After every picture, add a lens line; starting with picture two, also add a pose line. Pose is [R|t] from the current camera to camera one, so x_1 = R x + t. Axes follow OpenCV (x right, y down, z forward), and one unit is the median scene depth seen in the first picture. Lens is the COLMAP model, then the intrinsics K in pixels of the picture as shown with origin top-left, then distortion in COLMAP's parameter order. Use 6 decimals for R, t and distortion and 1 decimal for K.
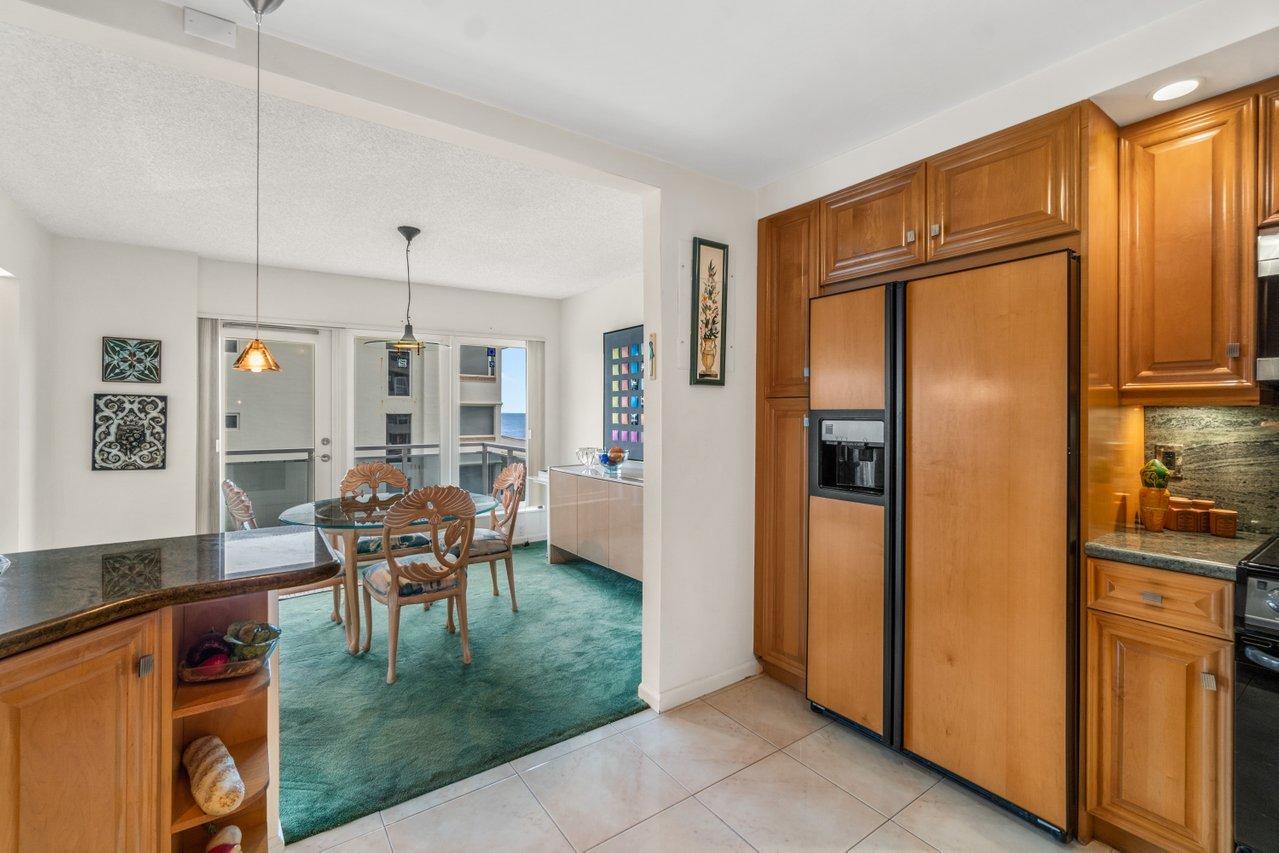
lens RADIAL K [[553.2, 0, 640.2], [0, 553.2, 409.3], [0, 0, 1]] dist [-0.008065, -0.000805]
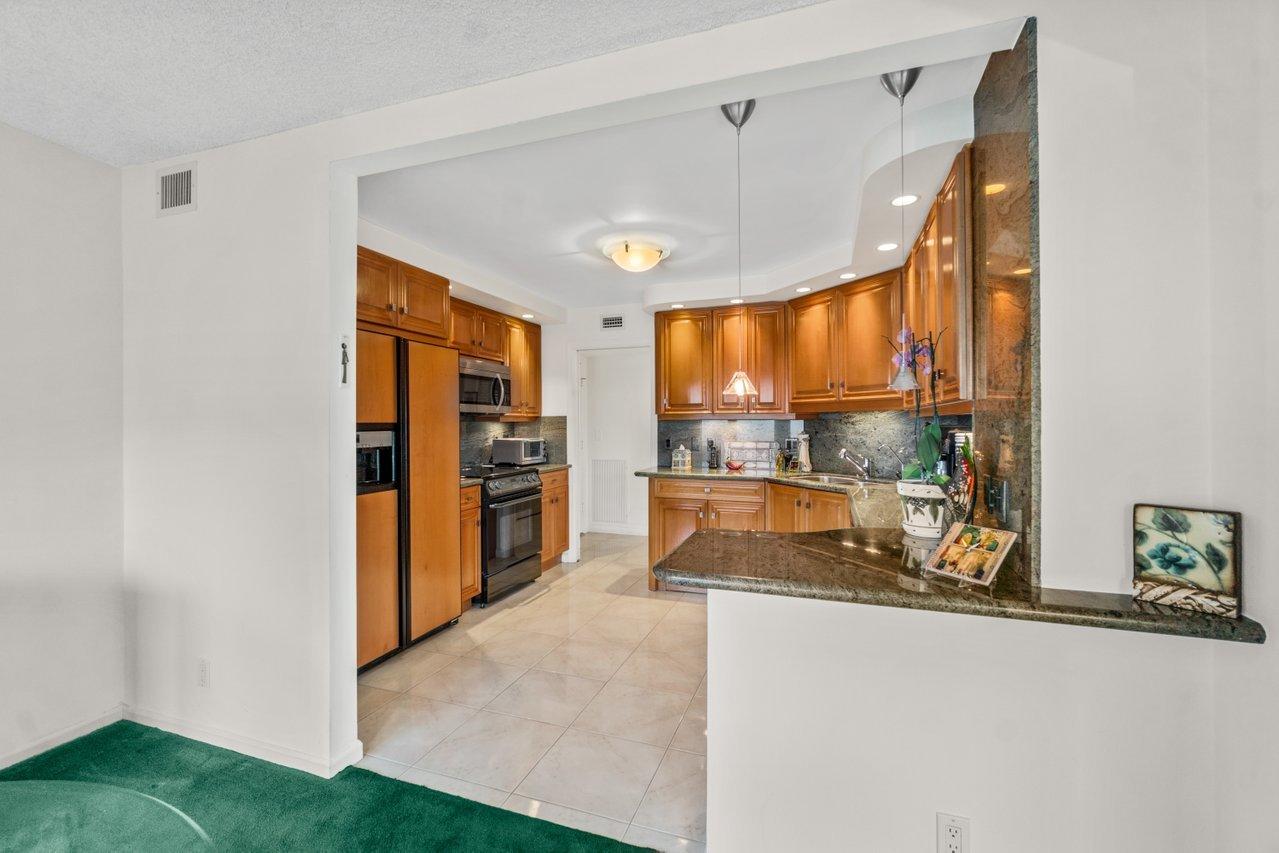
lens RADIAL K [[553.2, 0, 629.6], [0, 553.2, 420.8], [0, 0, 1]] dist [-0.008065, -0.000805]
pose [[-0.563320, 0.001972, 0.826236, -0.625976], [-0.004192, 0.999977, -0.005245, 0.000071], [-0.826228, -0.006418, -0.563299, 0.745019]]
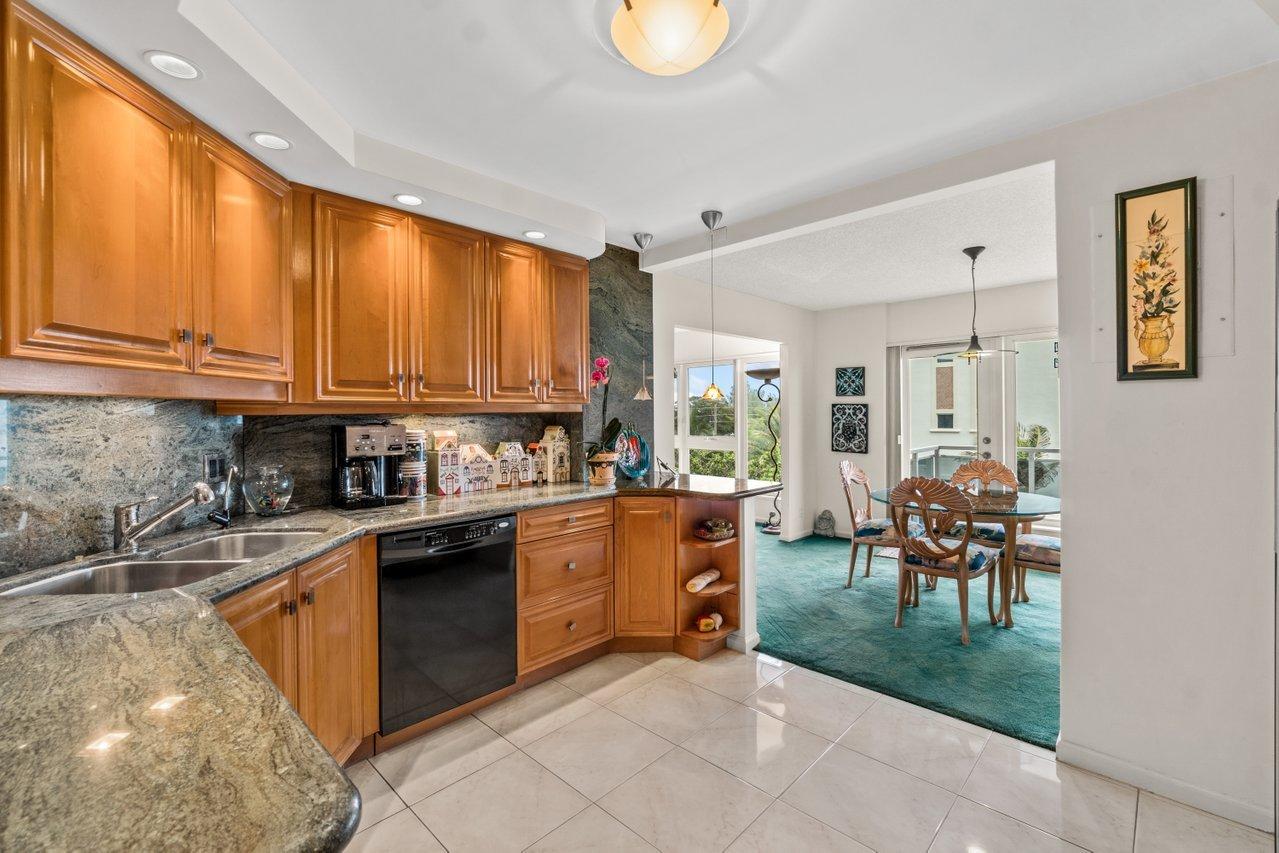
lens RADIAL K [[553.2, 0, 639.1], [0, 553.2, 416.1], [0, 0, 1]] dist [-0.008065, -0.000805]
pose [[0.190680, 0.000569, -0.981652, 0.492993], [0.009823, 0.999949, 0.002487, -0.002082], [0.981603, -0.010117, 0.190665, 0.121460]]
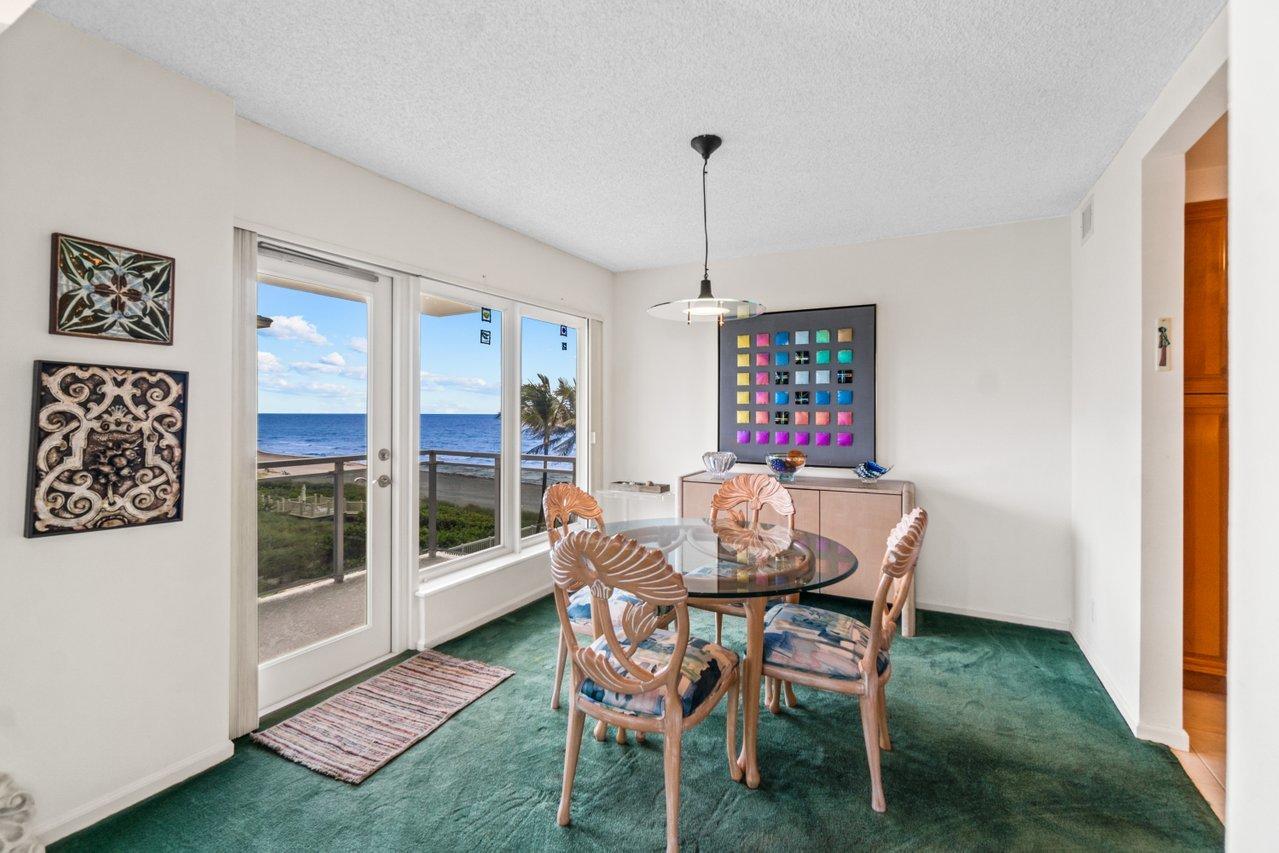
lens RADIAL K [[553.2, 0, 641.4], [0, 553.2, 409.1], [0, 0, 1]] dist [-0.008065, -0.000805]
pose [[0.898774, 0.005218, 0.438380, -0.735976], [-0.004831, 0.999986, -0.001999, 0.008277], [-0.438385, -0.000321, 0.898787, 0.390428]]
